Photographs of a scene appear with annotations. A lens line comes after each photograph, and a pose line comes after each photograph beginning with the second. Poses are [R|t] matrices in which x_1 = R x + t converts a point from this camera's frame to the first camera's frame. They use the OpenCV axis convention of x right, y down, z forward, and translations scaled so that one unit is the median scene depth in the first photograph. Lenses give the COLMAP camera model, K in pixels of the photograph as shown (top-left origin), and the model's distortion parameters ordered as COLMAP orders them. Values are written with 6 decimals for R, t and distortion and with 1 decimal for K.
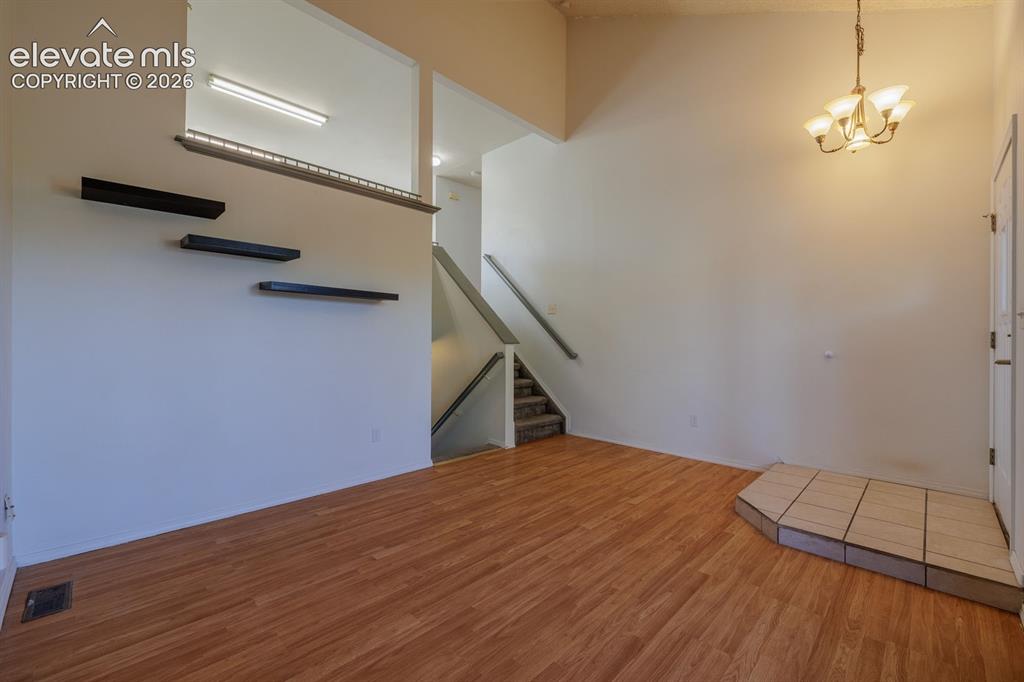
lens RADIAL K [[428.3, 0, 509.4], [0, 428.3, 340.7], [0, 0, 1]] dist [-0.002965, -0.000248]
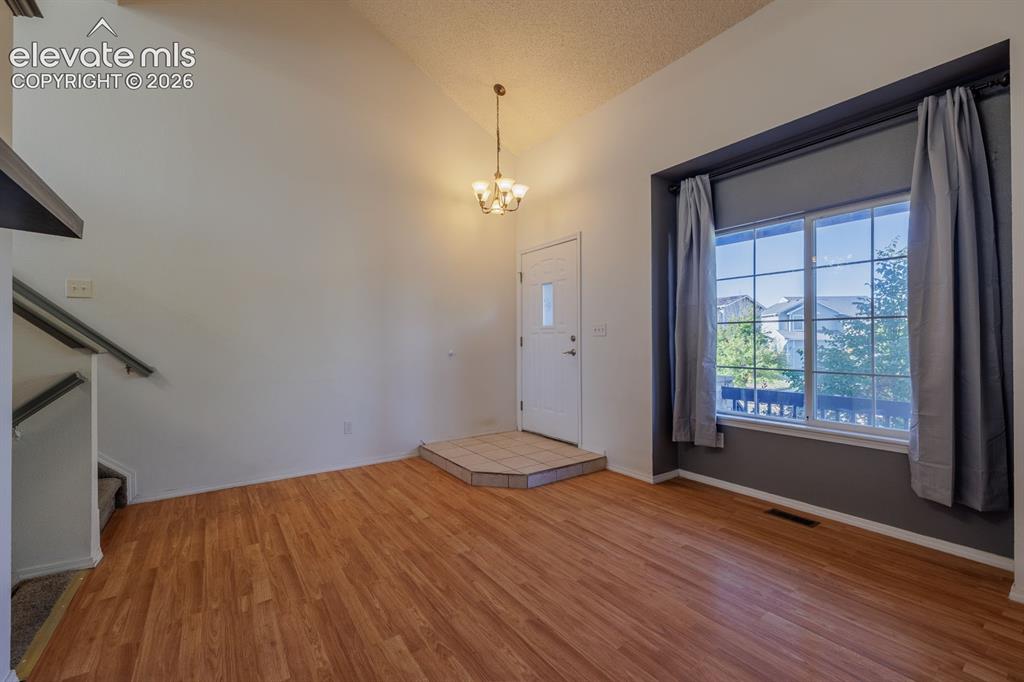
lens RADIAL K [[428.3, 0, 509.4], [0, 428.3, 340.7], [0, 0, 1]] dist [-0.002965, -0.000248]
pose [[0.176579, -0.003422, 0.984281, -0.679404], [0.008452, 0.999962, 0.001960, -0.009612], [-0.984250, 0.007973, 0.176601, 0.727792]]
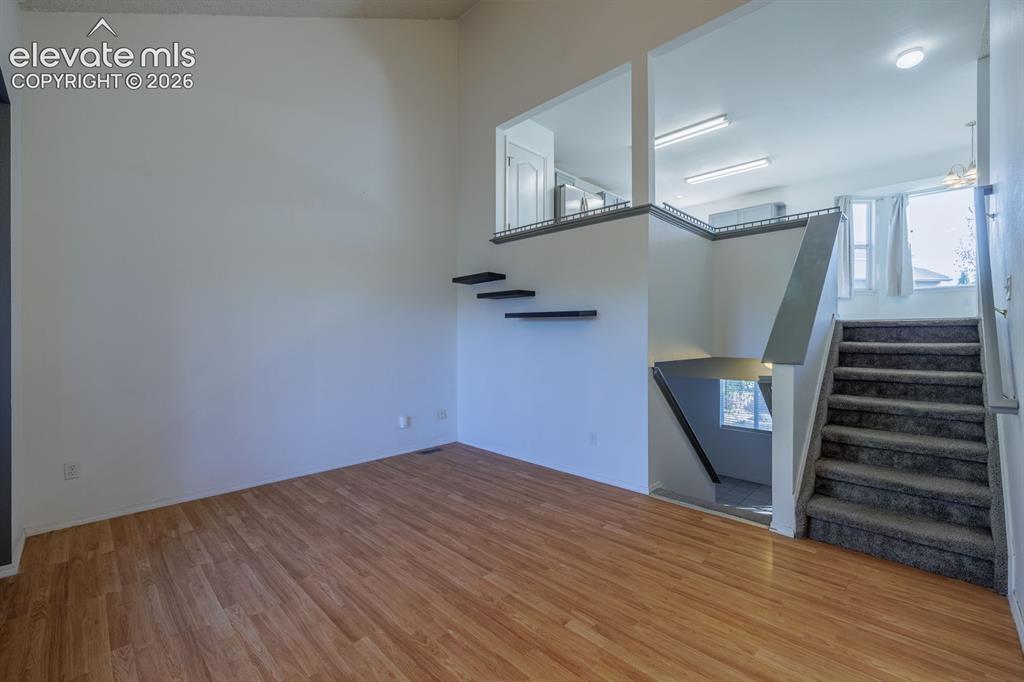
lens RADIAL K [[428.3, 0, 509.4], [0, 428.3, 340.7], [0, 0, 1]] dist [-0.002965, -0.000248]
pose [[0.002042, 0.003800, -0.999991, 1.027616], [-0.004975, 0.999980, 0.003790, -0.044961], [0.999986, 0.004967, 0.002061, 1.017560]]
